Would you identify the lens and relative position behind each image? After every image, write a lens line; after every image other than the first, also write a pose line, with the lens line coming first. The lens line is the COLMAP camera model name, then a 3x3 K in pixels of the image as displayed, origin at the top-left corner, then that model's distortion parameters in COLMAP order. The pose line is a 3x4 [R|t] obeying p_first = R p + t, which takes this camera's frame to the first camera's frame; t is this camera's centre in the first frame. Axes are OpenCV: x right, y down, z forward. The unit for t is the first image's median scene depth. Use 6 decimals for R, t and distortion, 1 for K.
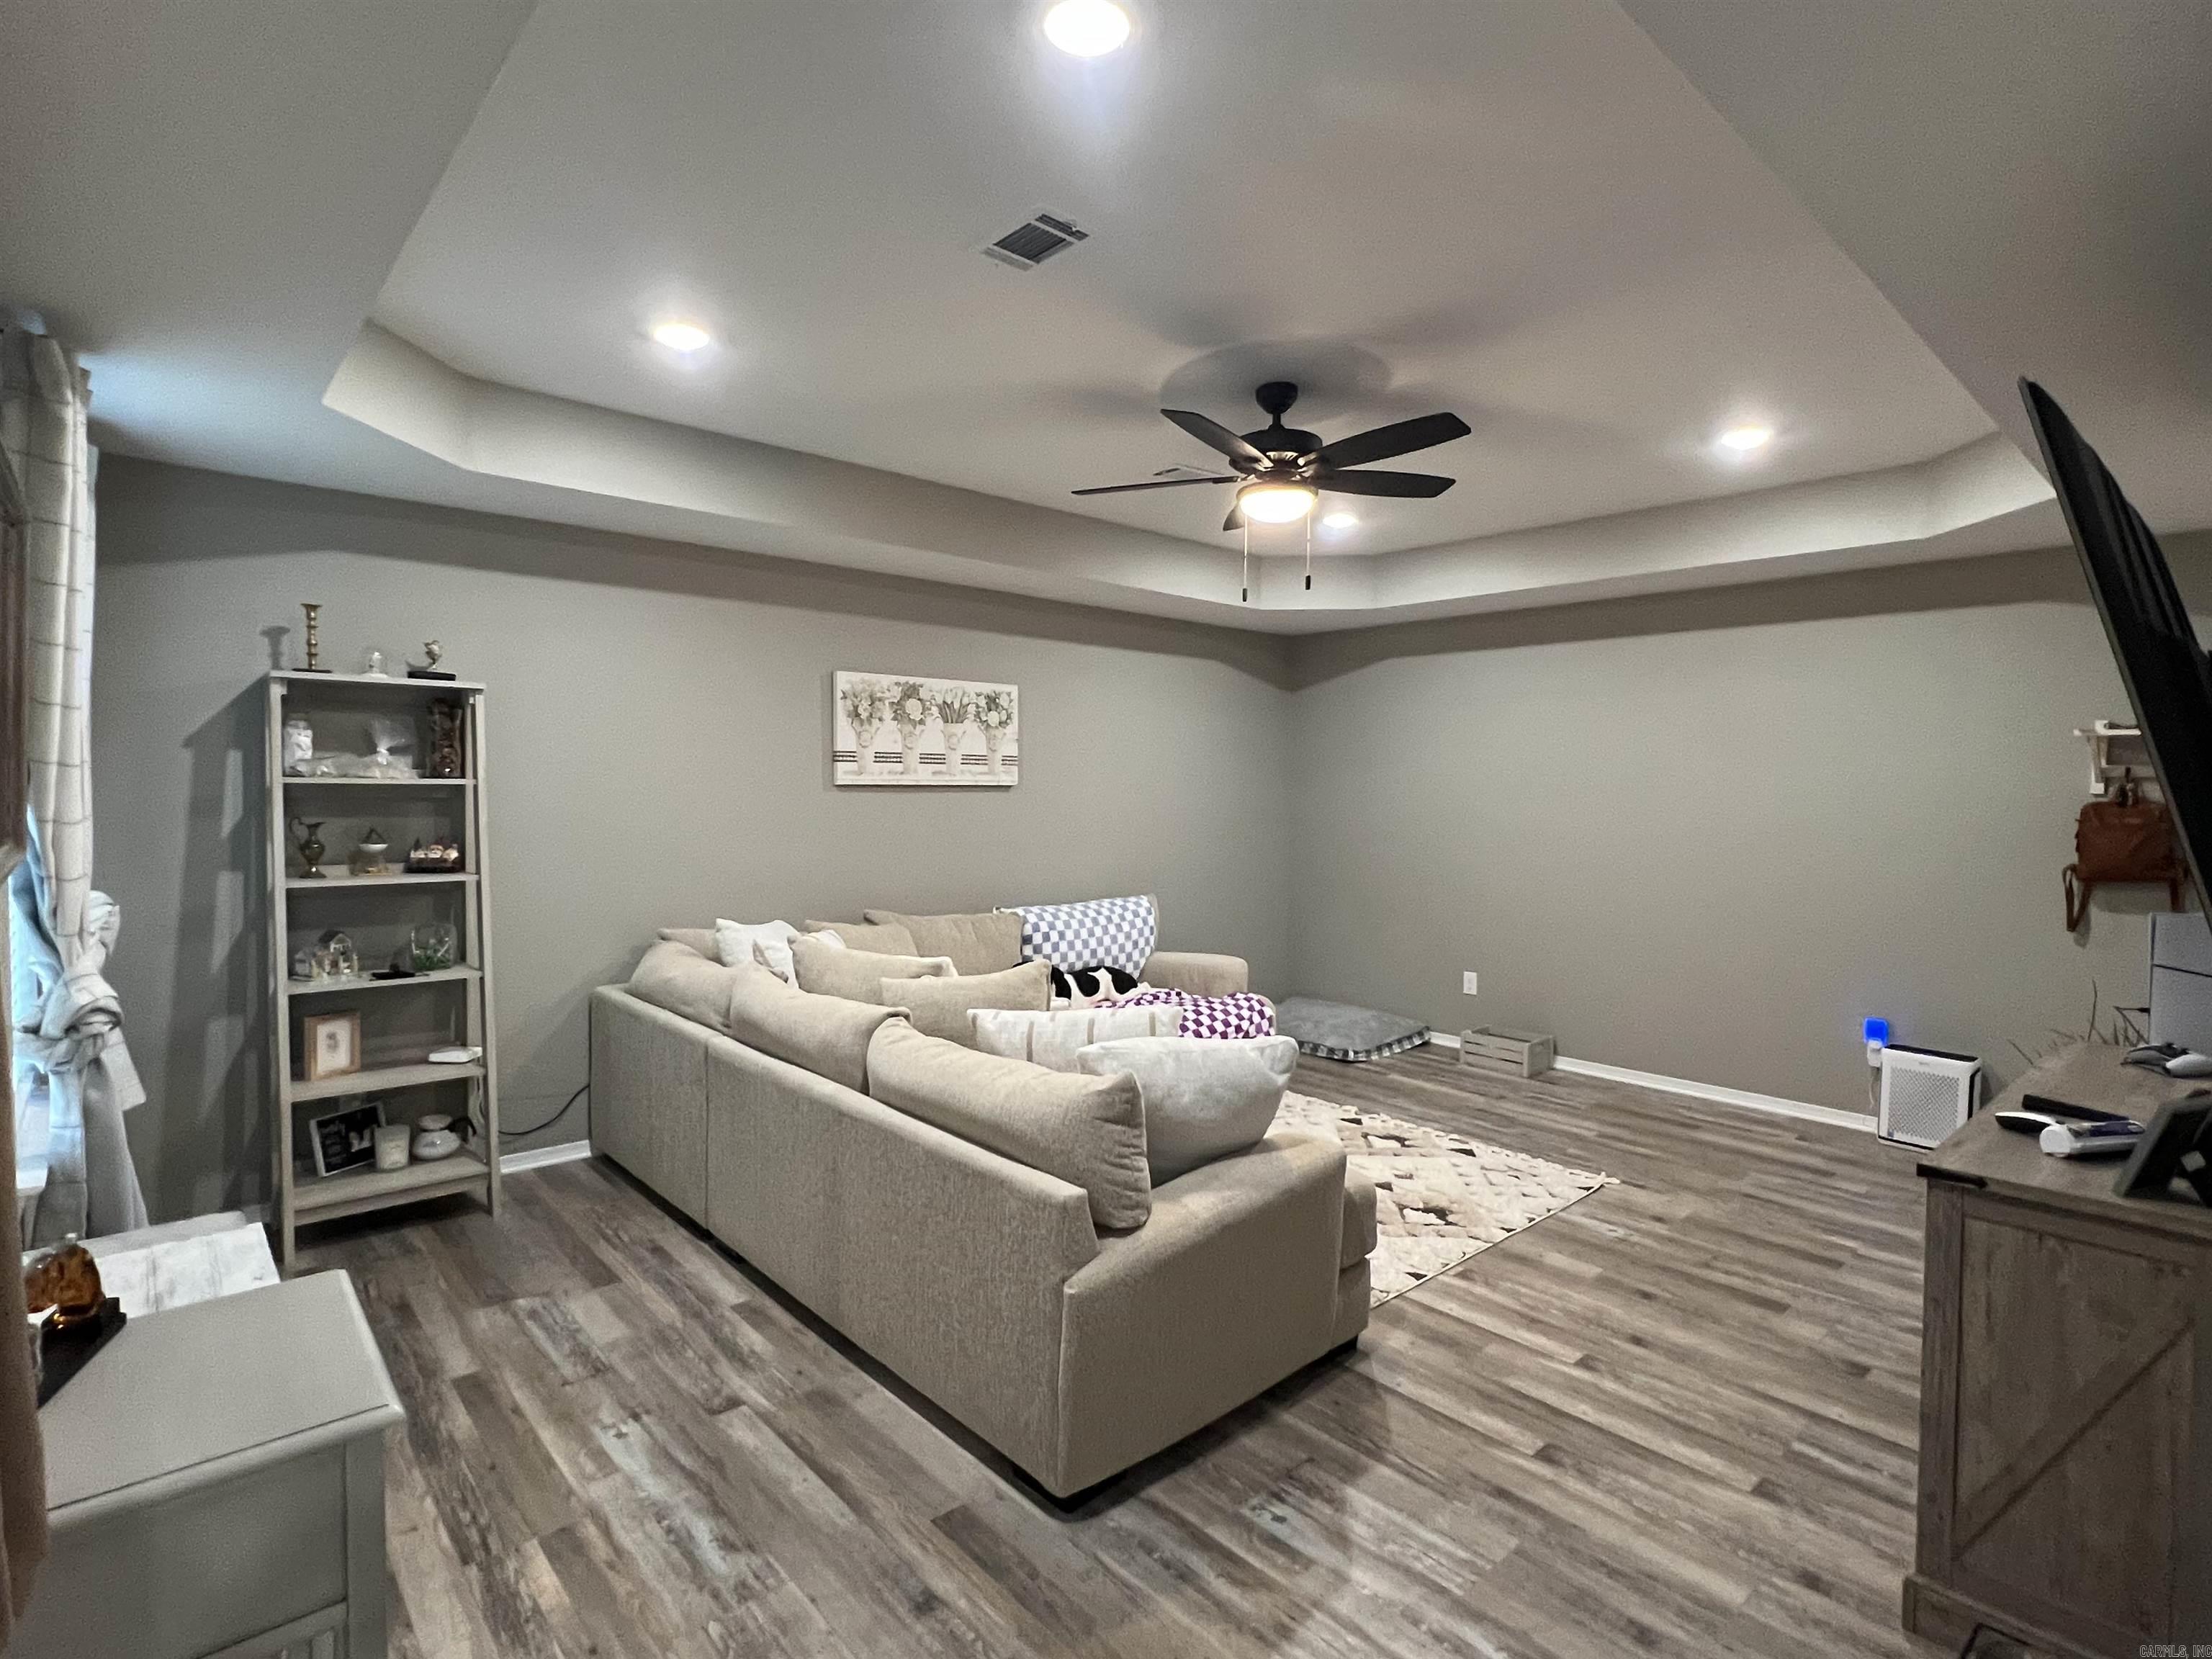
lens RADIAL K [[1085.8, 0, 1102.3], [0, 1085.8, 826.4], [0, 0, 1]] dist [-0.003017, -0.000348]
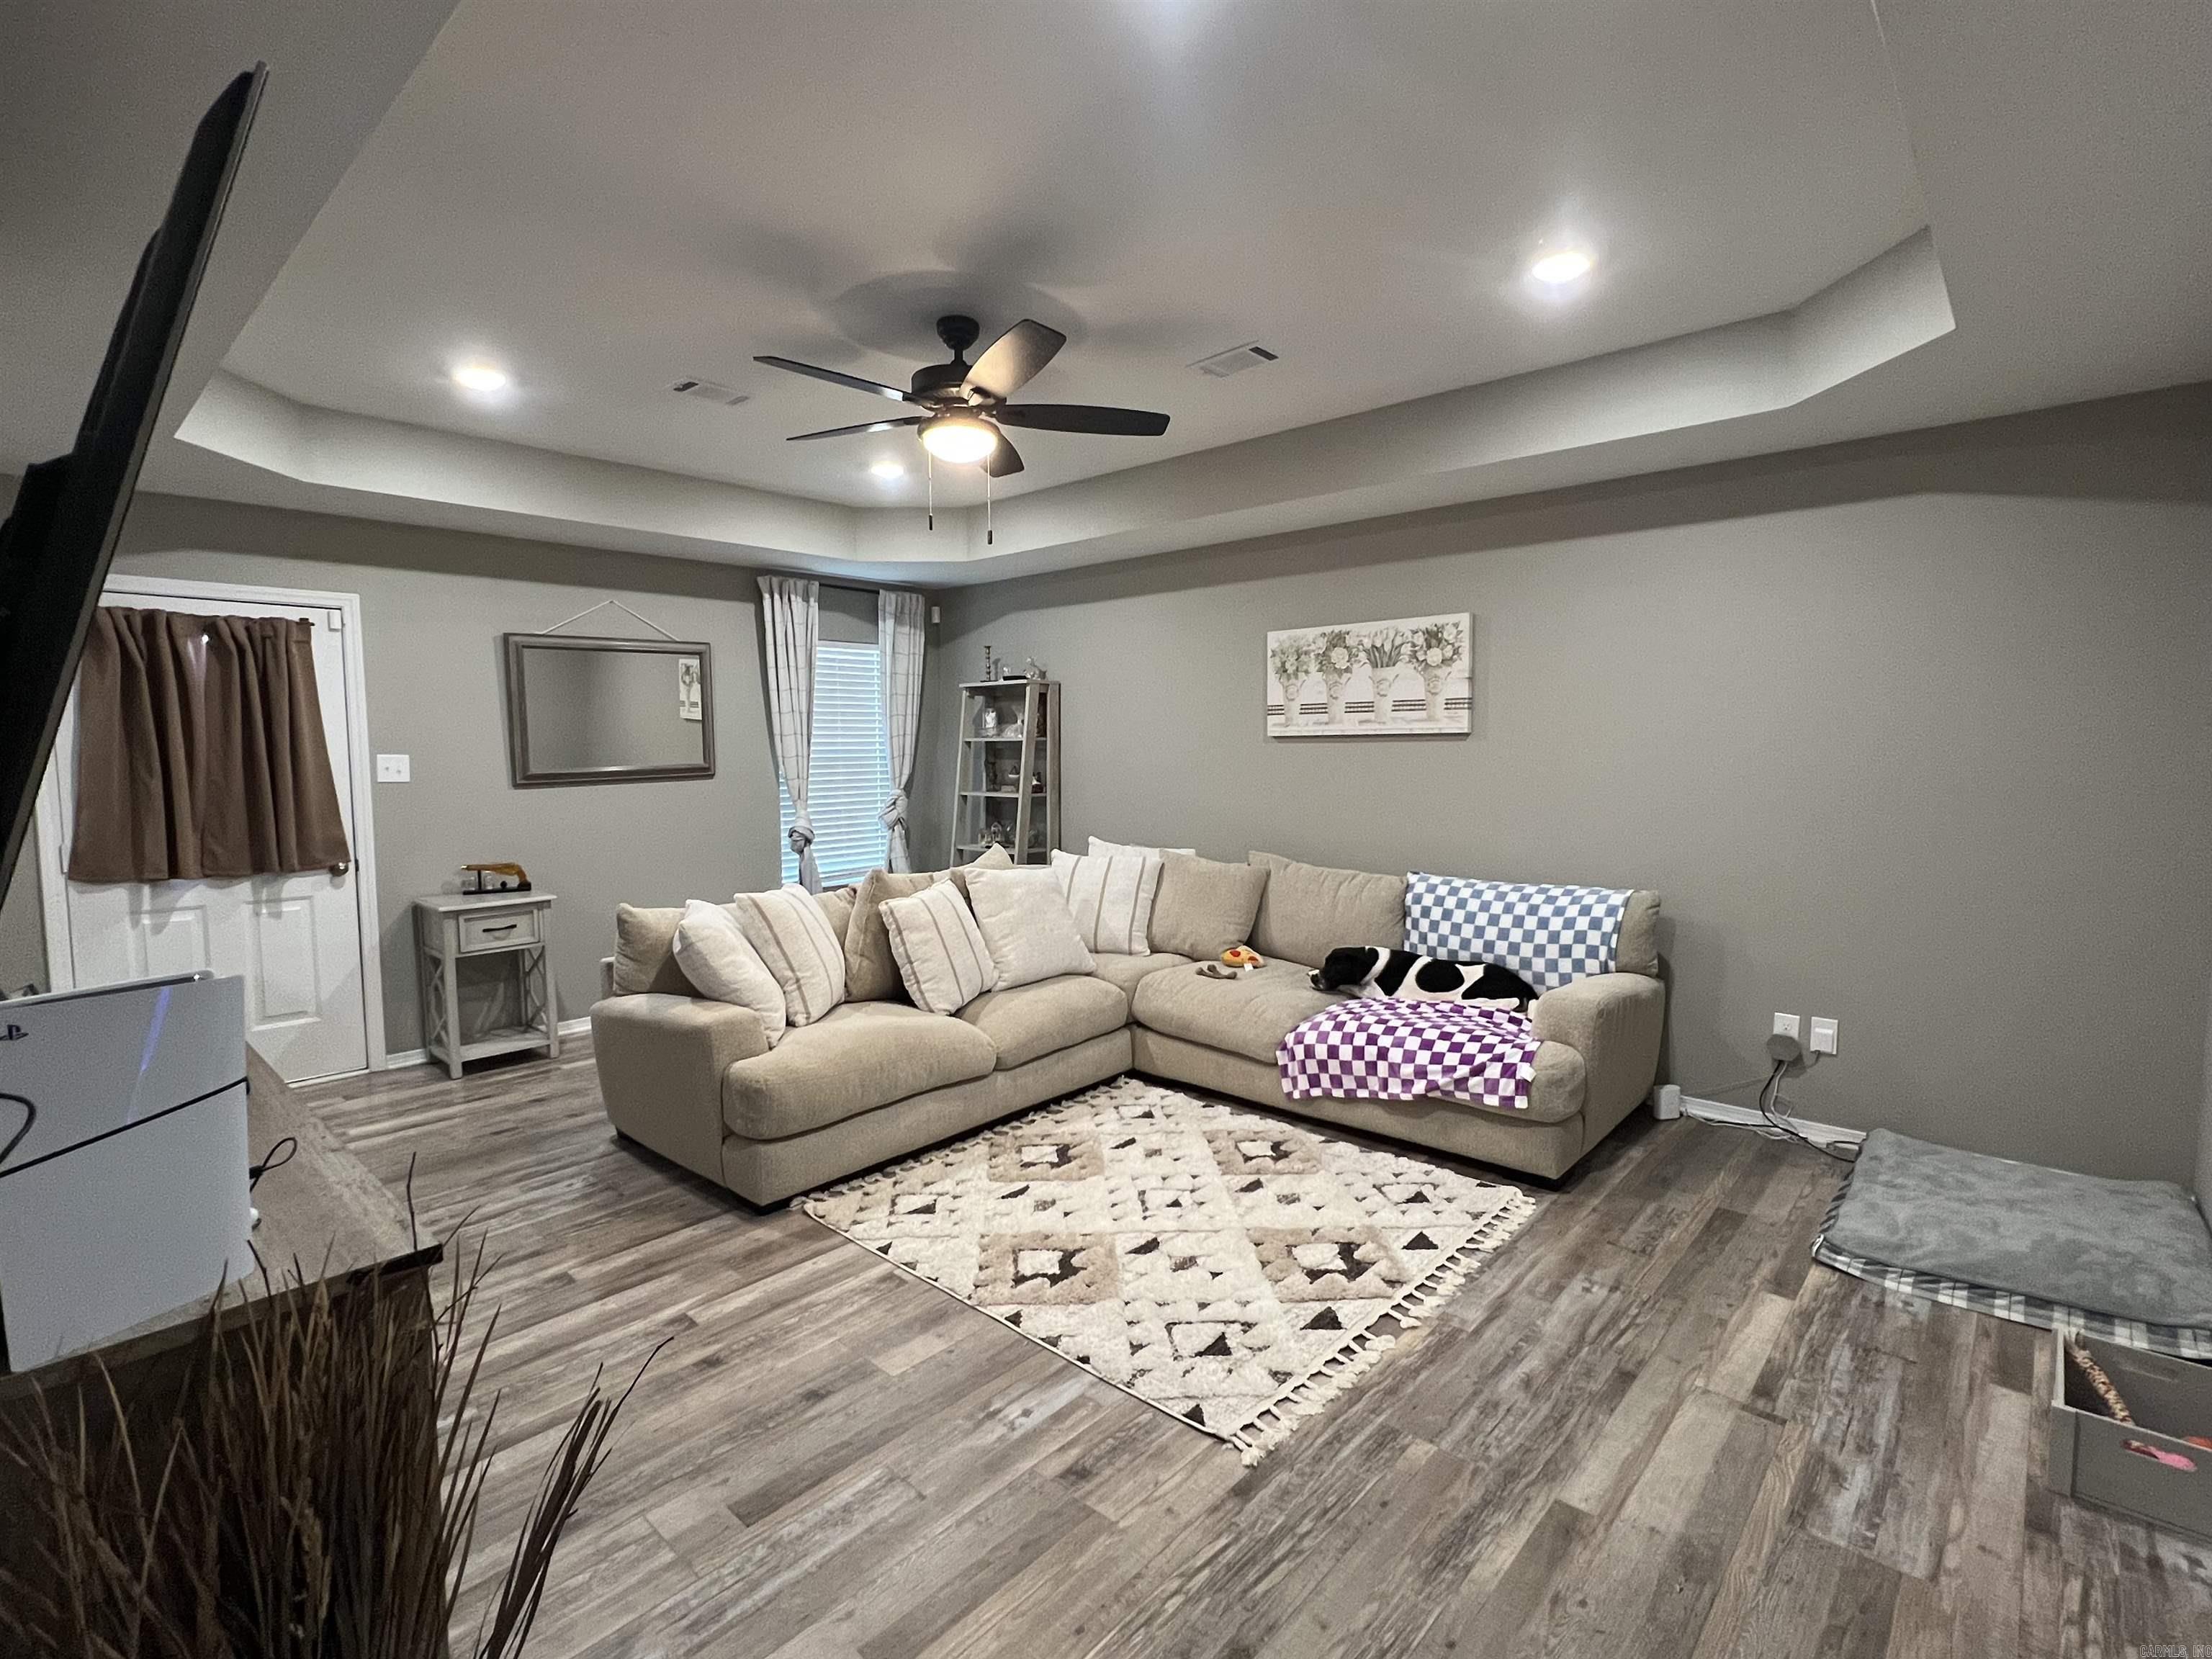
lens RADIAL K [[1047.5, 0, 1106.0], [0, 1047.5, 829.0], [0, 0, 1]] dist [-0.002838, -0.000914]
pose [[0.107670, 0.068343, -0.991835, 0.768325], [-0.029428, 0.997416, 0.065533, -0.009469], [0.993751, 0.022132, 0.109403, 0.700587]]
